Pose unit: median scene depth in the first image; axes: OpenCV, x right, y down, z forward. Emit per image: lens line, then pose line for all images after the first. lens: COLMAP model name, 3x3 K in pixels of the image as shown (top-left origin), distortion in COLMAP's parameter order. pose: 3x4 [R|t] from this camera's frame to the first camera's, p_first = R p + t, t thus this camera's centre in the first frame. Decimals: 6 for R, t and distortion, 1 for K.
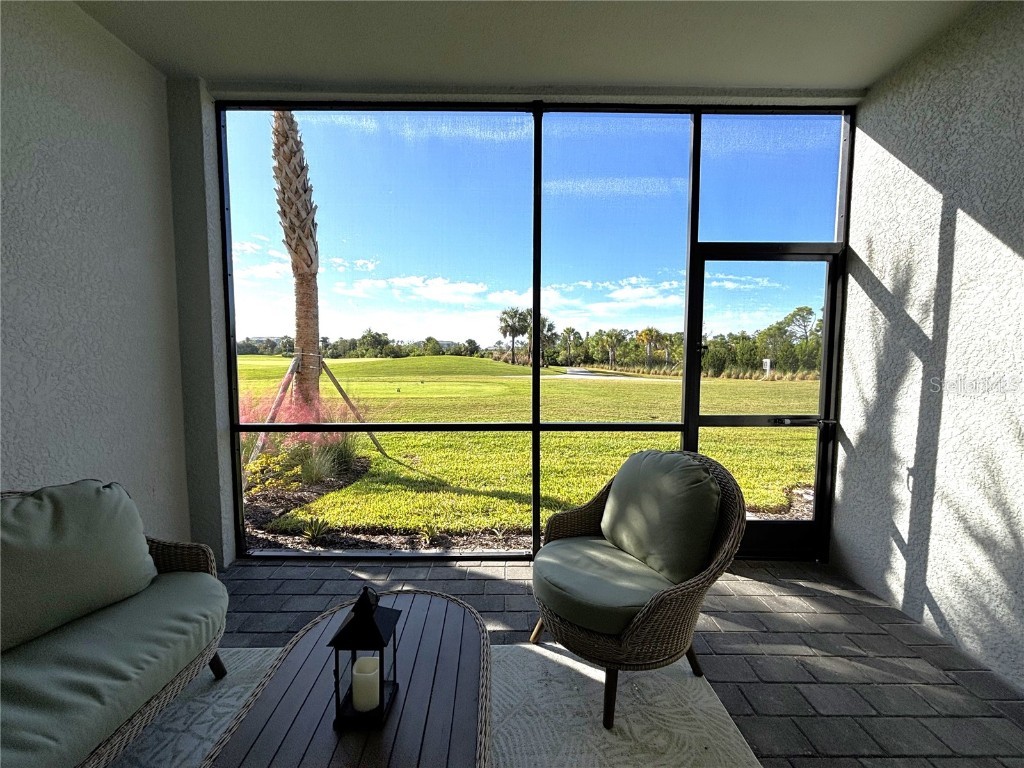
lens RADIAL K [[414.8, 0, 512.0], [0, 414.8, 384.0], [0, 0, 1]] dist [0.006681, -0.004821]
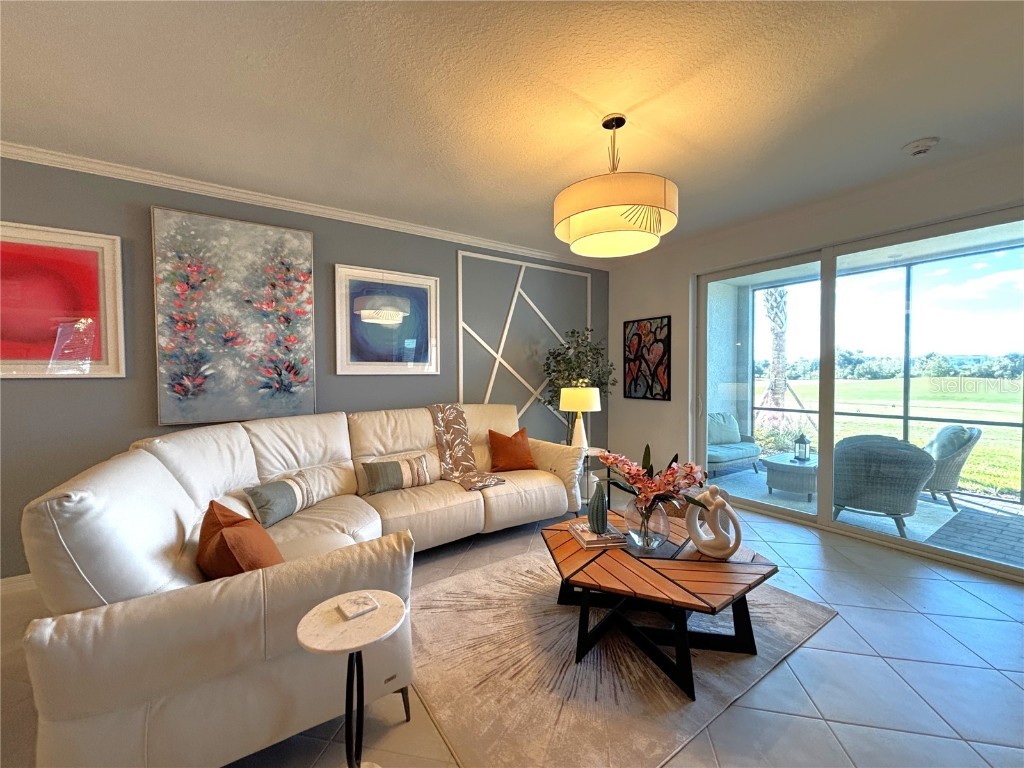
lens RADIAL K [[414.8, 0, 512.0], [0, 414.8, 384.0], [0, 0, 1]] dist [0.006681, -0.004821]
pose [[0.544831, 0.017582, -0.838361, 0.435309], [-0.058909, 0.998113, -0.017351, 0.054442], [0.836474, 0.058840, 0.544839, -1.057132]]
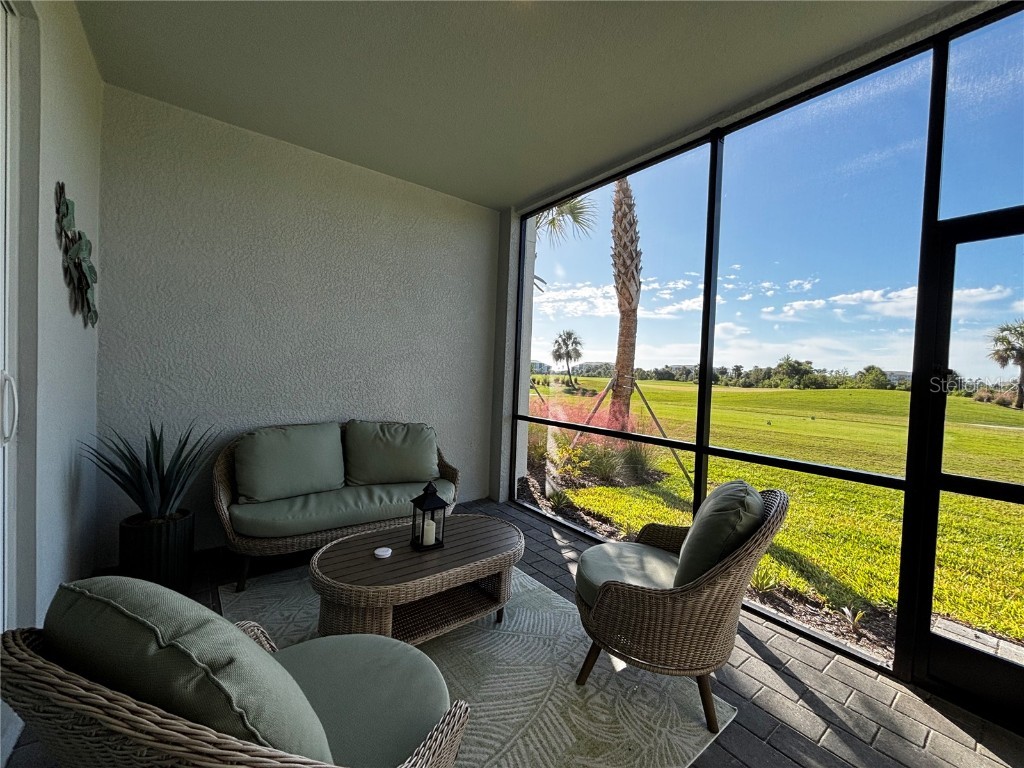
lens RADIAL K [[414.8, 0, 512.0], [0, 414.8, 384.0], [0, 0, 1]] dist [0.006681, -0.004821]
pose [[0.599462, 0.044563, -0.799162, 0.350741], [-0.098238, 0.994996, -0.018207, 0.008297], [0.794352, 0.089422, 0.600840, 0.023878]]
